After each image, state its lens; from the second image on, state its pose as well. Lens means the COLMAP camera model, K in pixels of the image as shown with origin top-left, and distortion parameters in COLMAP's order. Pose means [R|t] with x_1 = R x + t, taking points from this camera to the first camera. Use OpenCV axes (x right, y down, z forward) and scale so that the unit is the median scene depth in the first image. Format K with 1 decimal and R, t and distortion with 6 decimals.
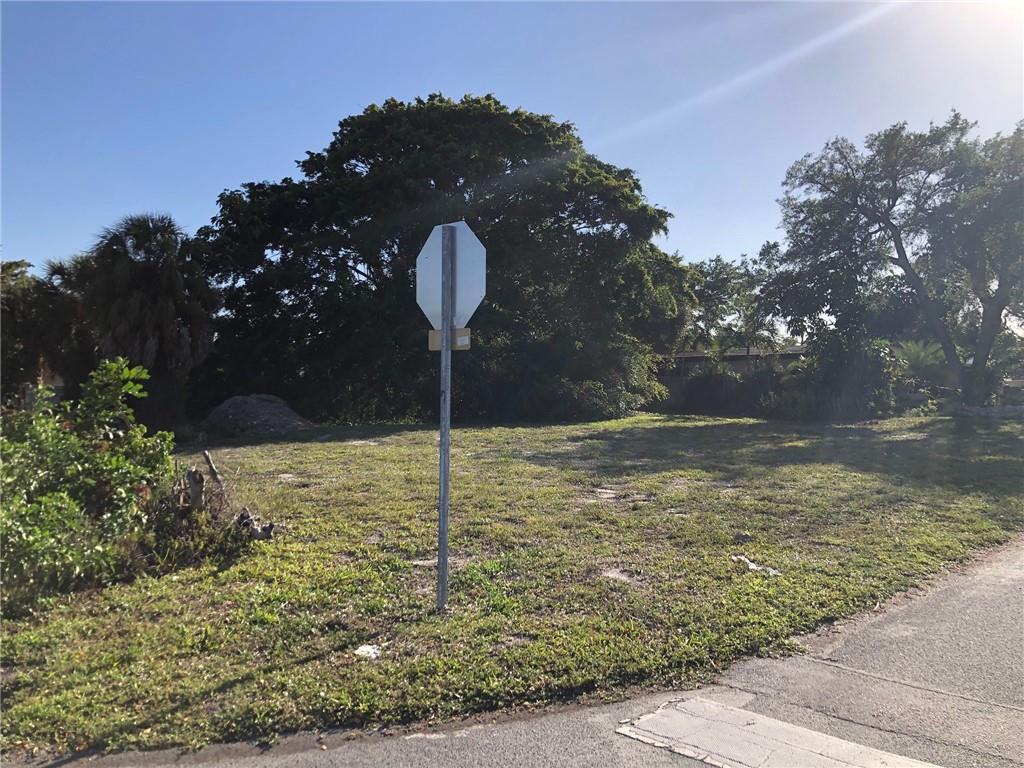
lens RADIAL K [[827.3, 0, 514.4], [0, 827.3, 378.2], [0, 0, 1]] dist [0.029616, -0.037611]
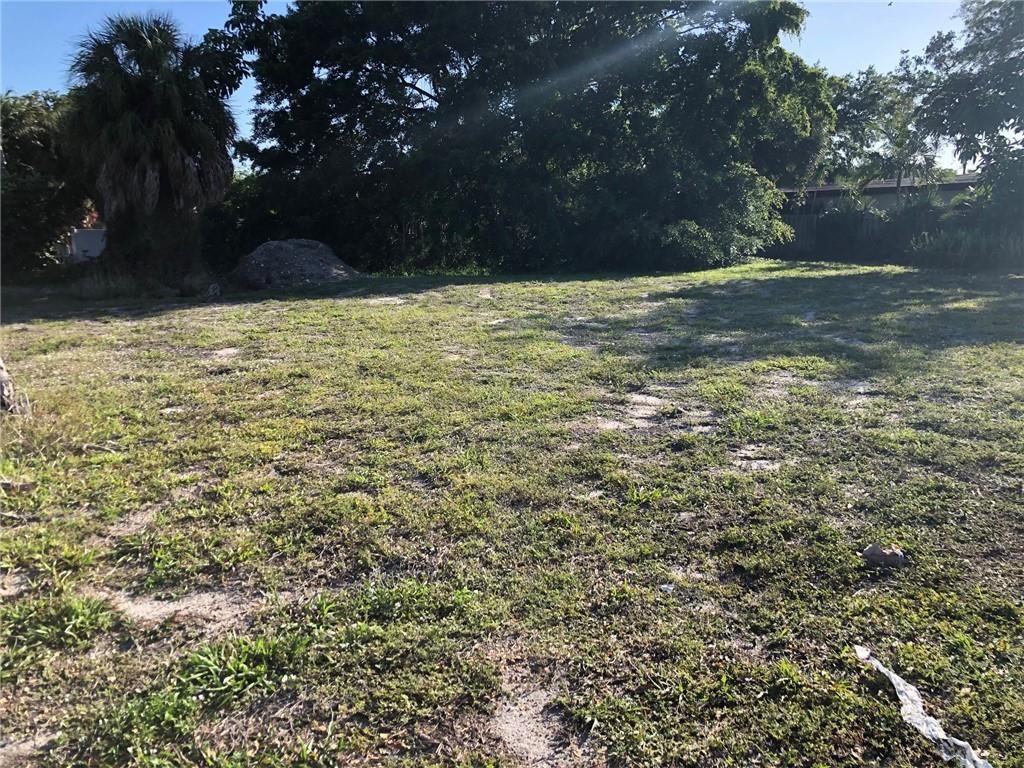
lens RADIAL K [[827.3, 0, 511.6], [0, 827.3, 387.2], [0, 0, 1]] dist [0.029616, -0.037611]
pose [[0.989211, 0.021501, -0.144911, 0.036029], [0.007371, 0.980613, 0.195814, 0.002875], [0.146312, -0.194770, 0.969875, 0.144055]]
